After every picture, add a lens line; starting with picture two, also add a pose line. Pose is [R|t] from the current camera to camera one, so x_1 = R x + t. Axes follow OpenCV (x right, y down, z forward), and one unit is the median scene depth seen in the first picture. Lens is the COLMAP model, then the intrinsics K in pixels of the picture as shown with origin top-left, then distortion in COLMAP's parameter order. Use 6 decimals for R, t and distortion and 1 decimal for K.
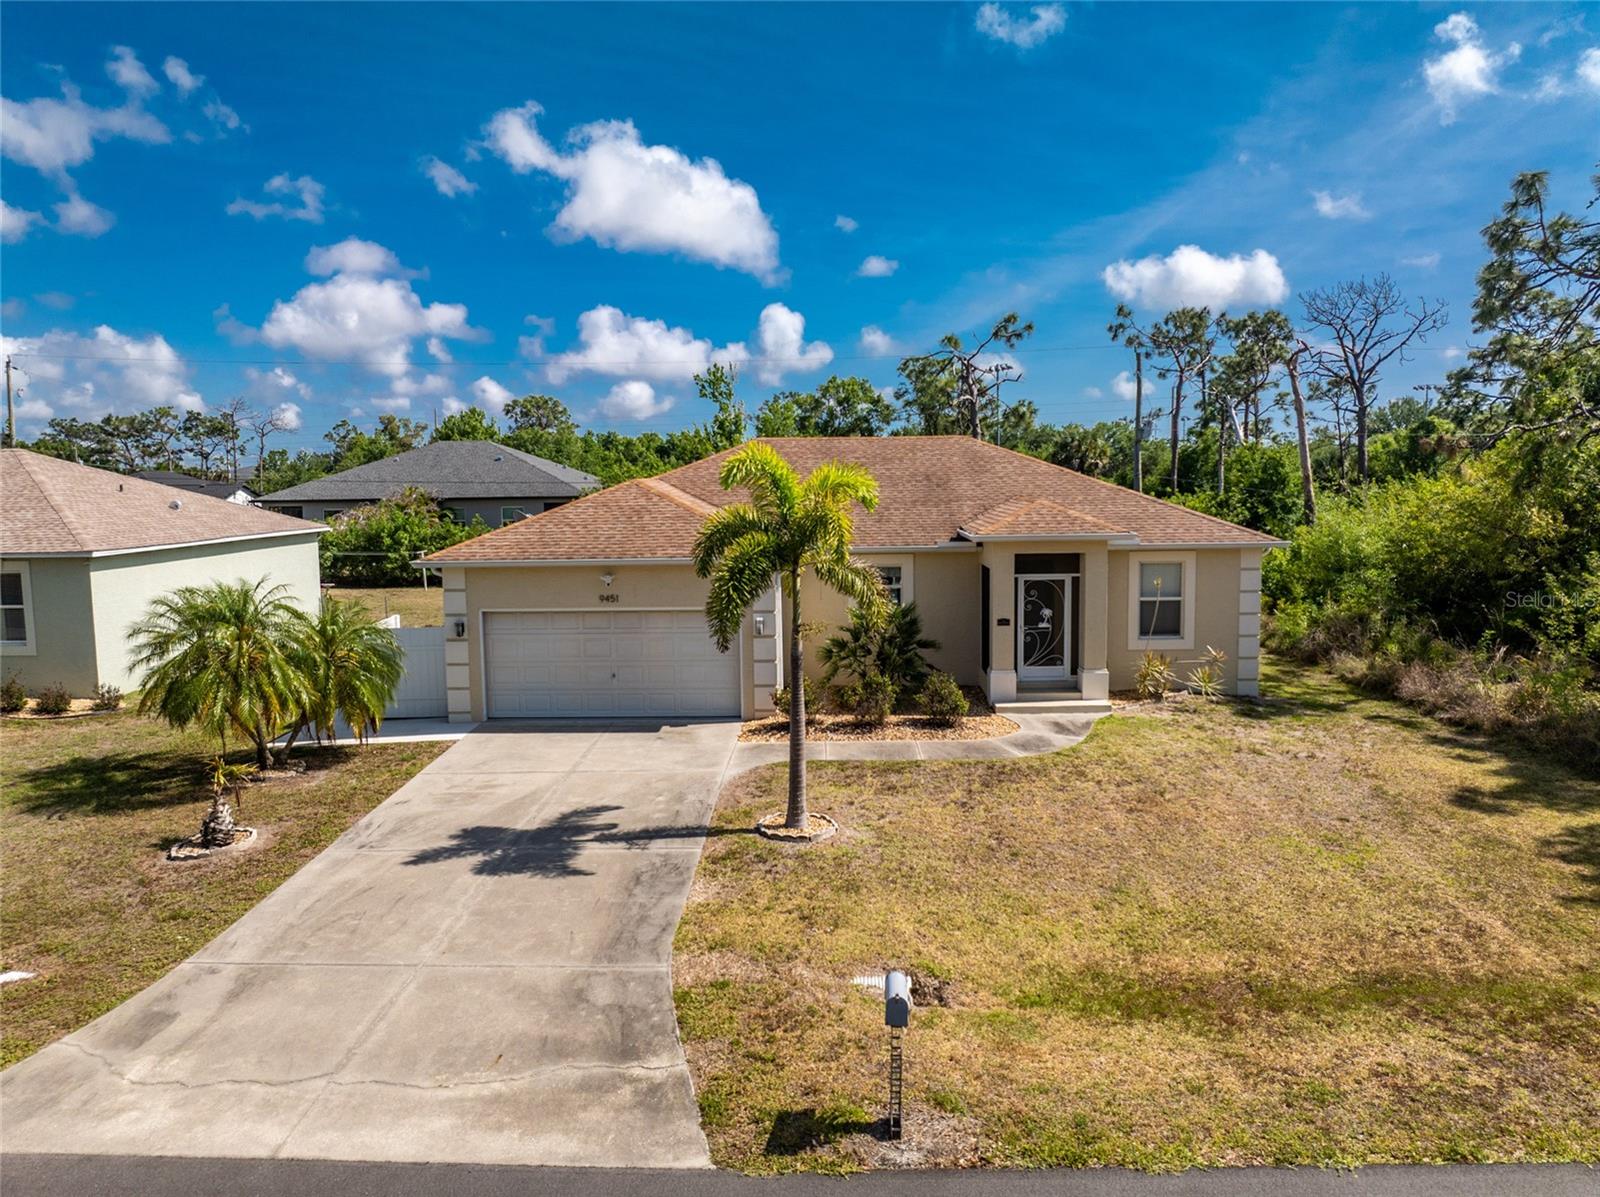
lens RADIAL K [[1130.1, 0, 800.4], [0, 1130.1, 589.9], [0, 0, 1]] dist [-0.055942, 0.032255]
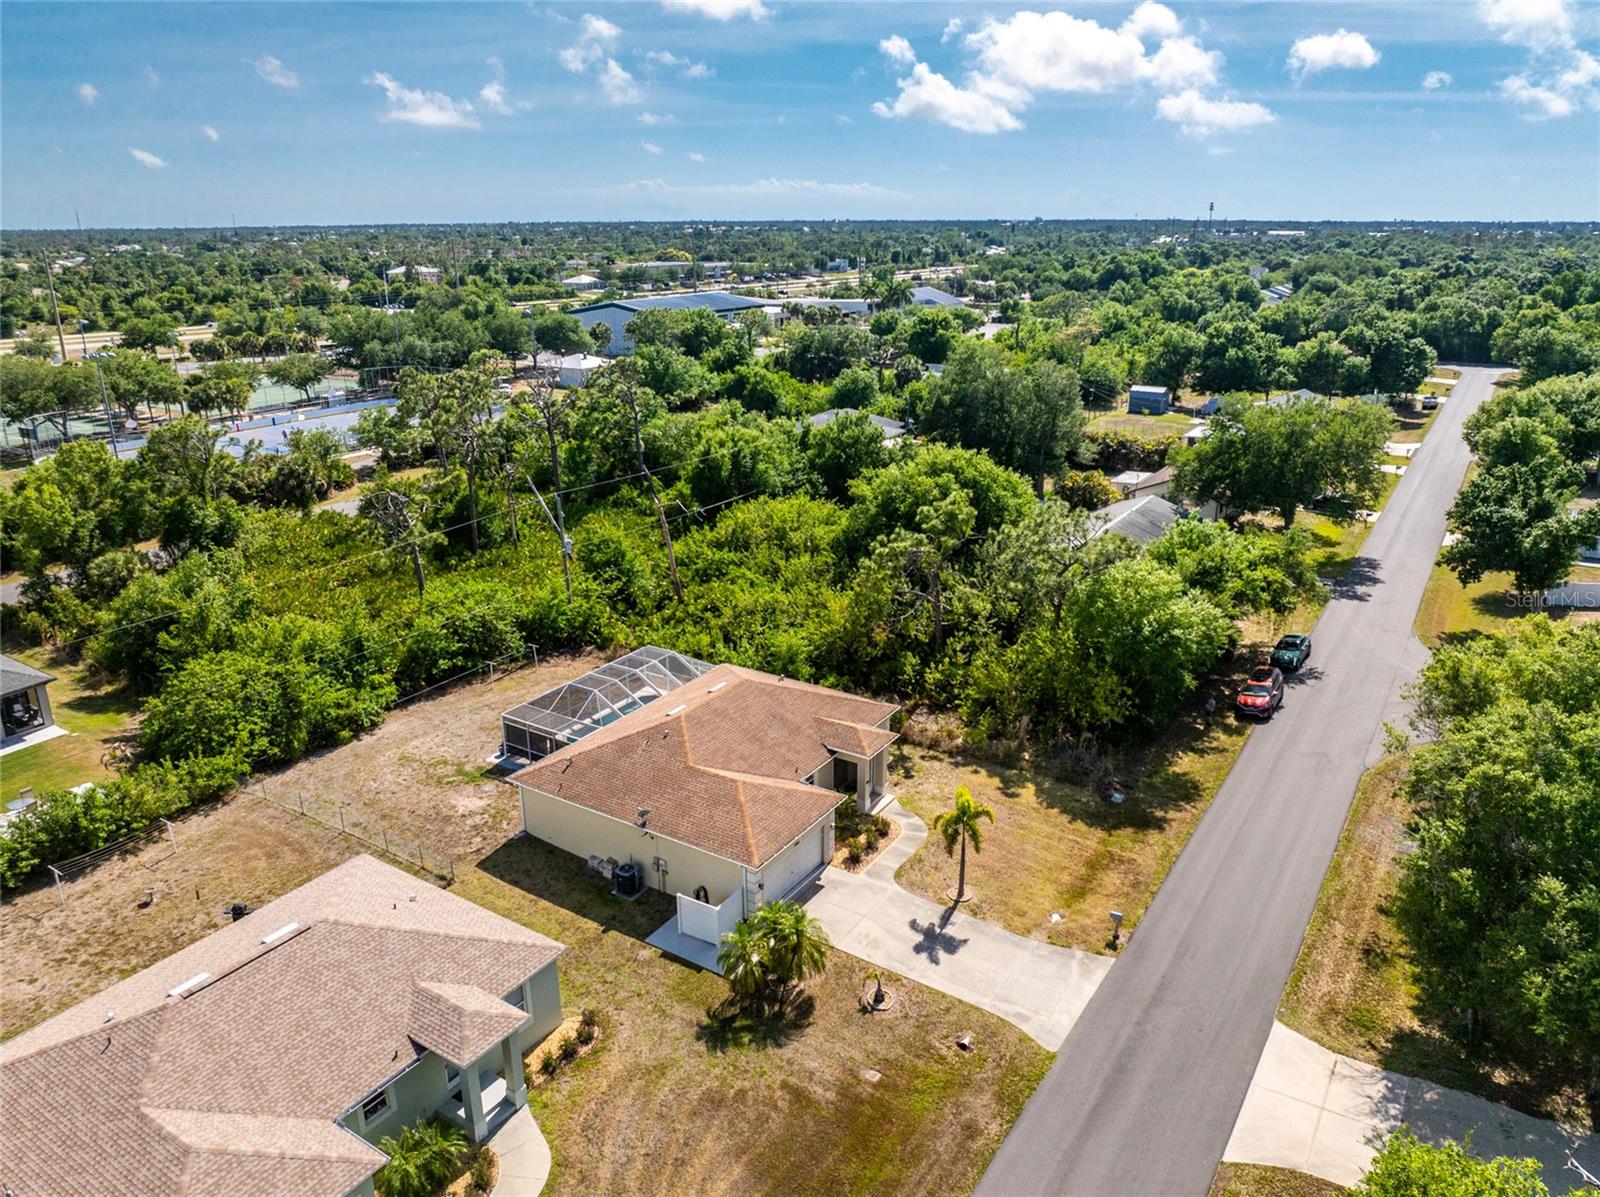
lens RADIAL K [[1132.1, 0, 800.9], [0, 1132.1, 576.8], [0, 0, 1]] dist [-0.061947, 0.029979]
pose [[0.516760, -0.250048, 0.818801, -2.727631], [0.085589, 0.966695, 0.241196, -1.531250], [-0.851841, -0.054560, 0.520951, -0.253866]]
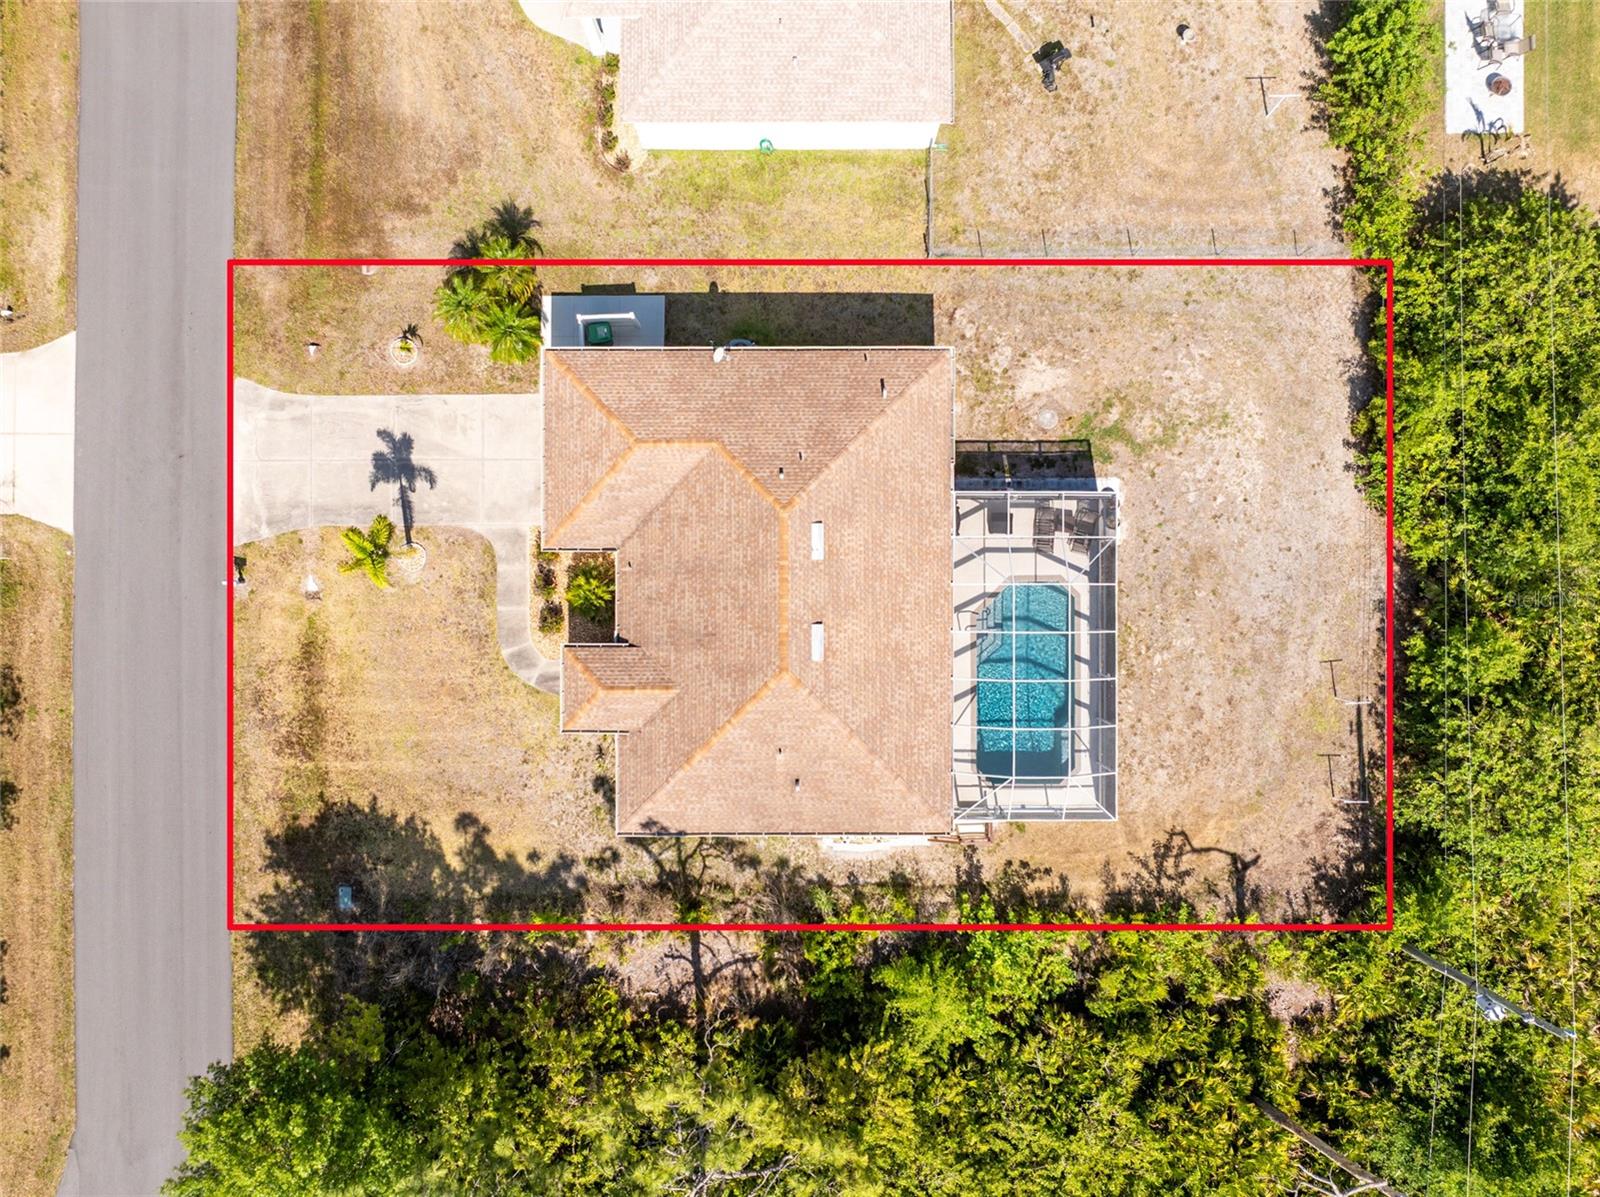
lens RADIAL K [[1120.2, 0, 794.8], [0, 1120.2, 595.3], [0, 0, 1]] dist [-0.036457, 0.000061]
pose [[0.030661, 0.999312, 0.020864, 0.067256], [-0.097749, -0.017776, 0.995052, -2.729031], [0.994739, -0.032549, 0.097137, 1.719431]]
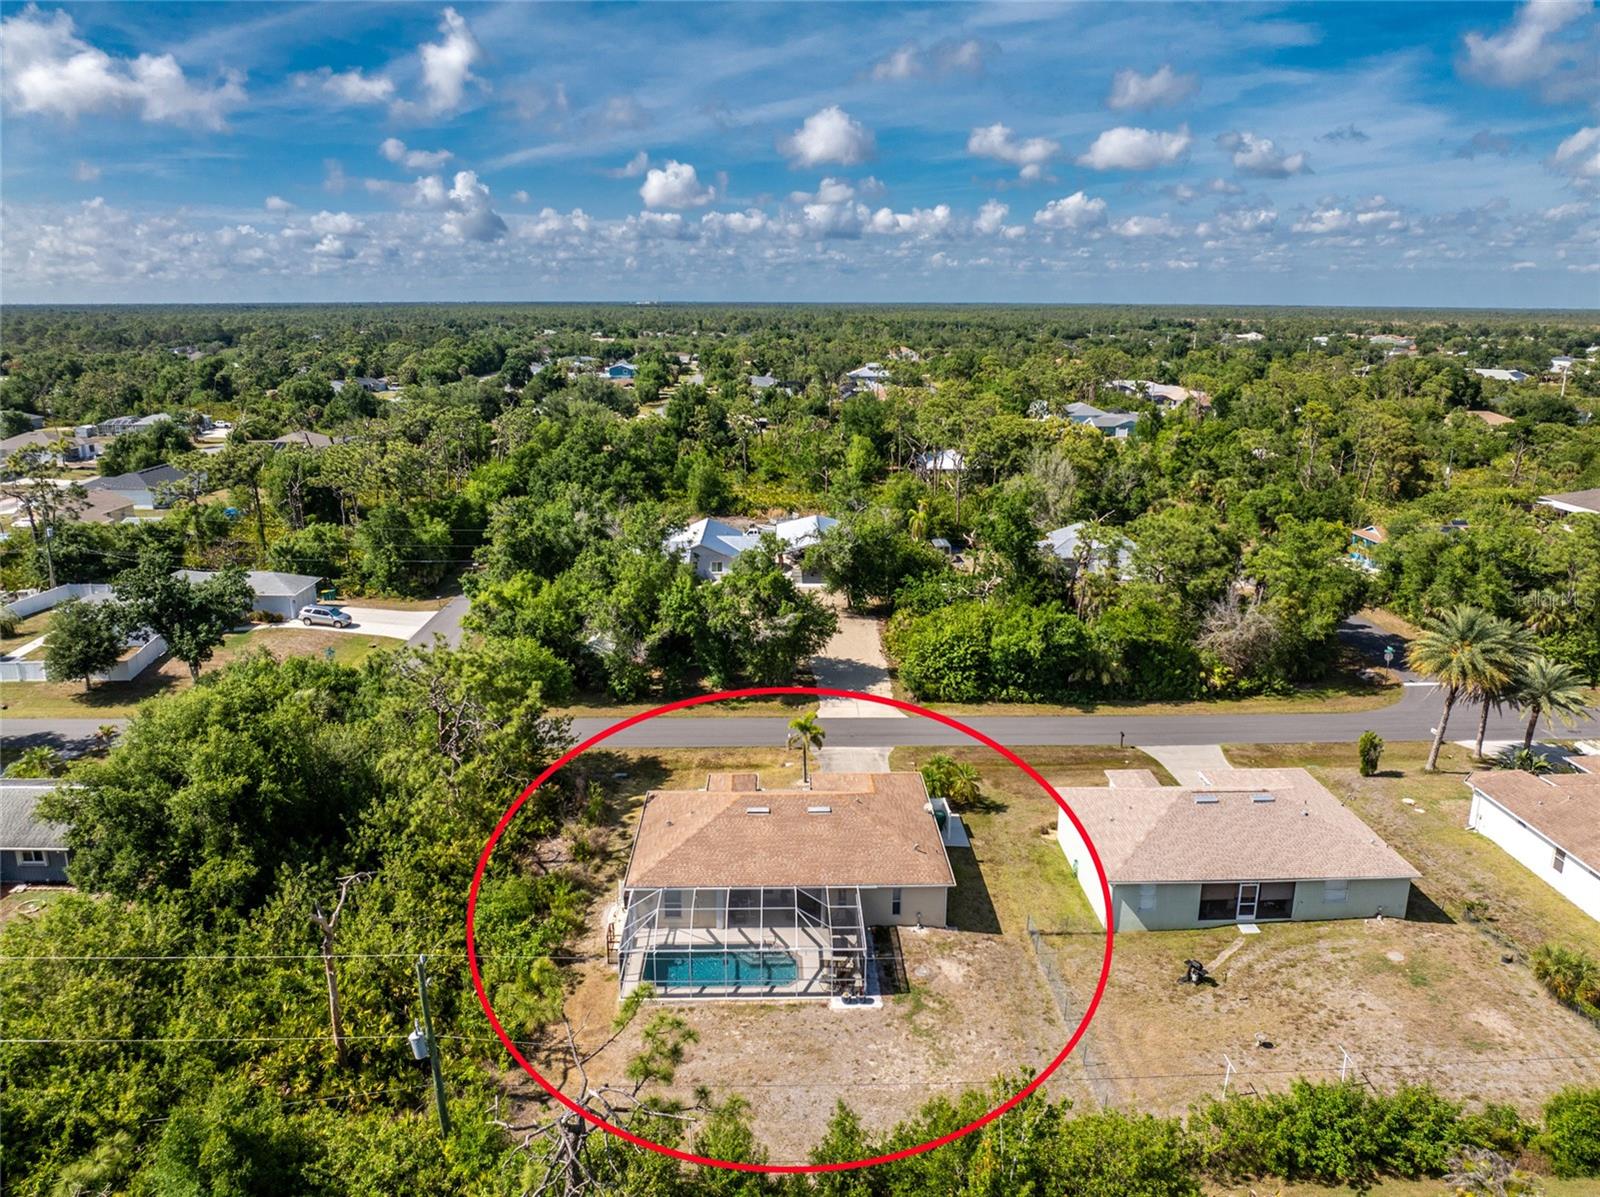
lens RADIAL K [[1133.2, 0, 797.5], [0, 1133.2, 602.7], [0, 0, 1]] dist [-0.034087, 0.012118]
pose [[-0.998679, 0.024491, -0.045177, 0.253162], [0.006830, 0.934587, 0.355668, -2.455531], [0.050933, 0.354889, -0.933520, 5.664185]]
